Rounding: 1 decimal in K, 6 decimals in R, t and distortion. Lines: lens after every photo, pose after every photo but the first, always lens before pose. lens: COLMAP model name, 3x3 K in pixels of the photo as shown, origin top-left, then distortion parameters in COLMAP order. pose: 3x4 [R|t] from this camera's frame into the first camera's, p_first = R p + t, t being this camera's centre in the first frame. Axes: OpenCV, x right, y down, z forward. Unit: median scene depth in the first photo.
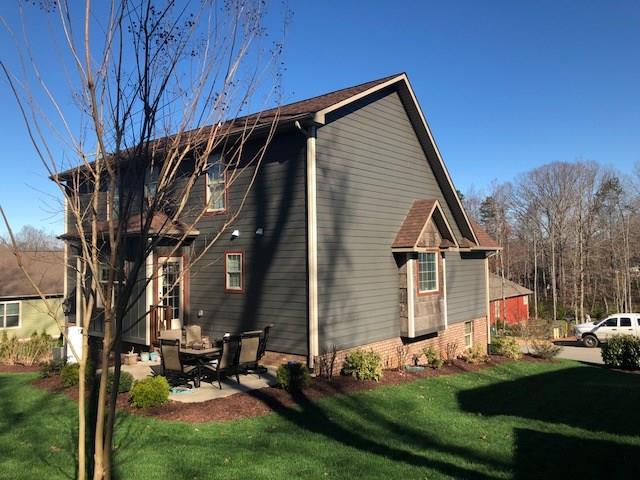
lens RADIAL K [[521.6, 0, 319.0], [0, 521.6, 238.6], [0, 0, 1]] dist [0.073627, 0.000640]
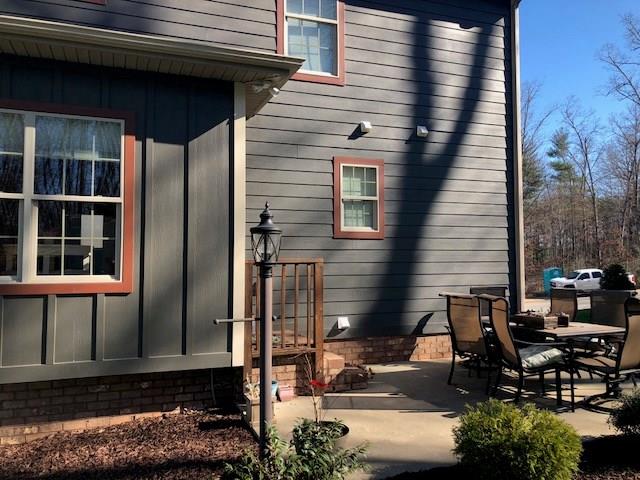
lens RADIAL K [[521.6, 0, 319.0], [0, 521.6, 238.6], [0, 0, 1]] dist [0.073627, 0.000640]
pose [[0.520881, 0.063719, 0.851248, -0.640709], [-0.030710, 0.997963, -0.055910, 0.136669], [-0.853076, 0.002981, 0.521777, 0.769812]]
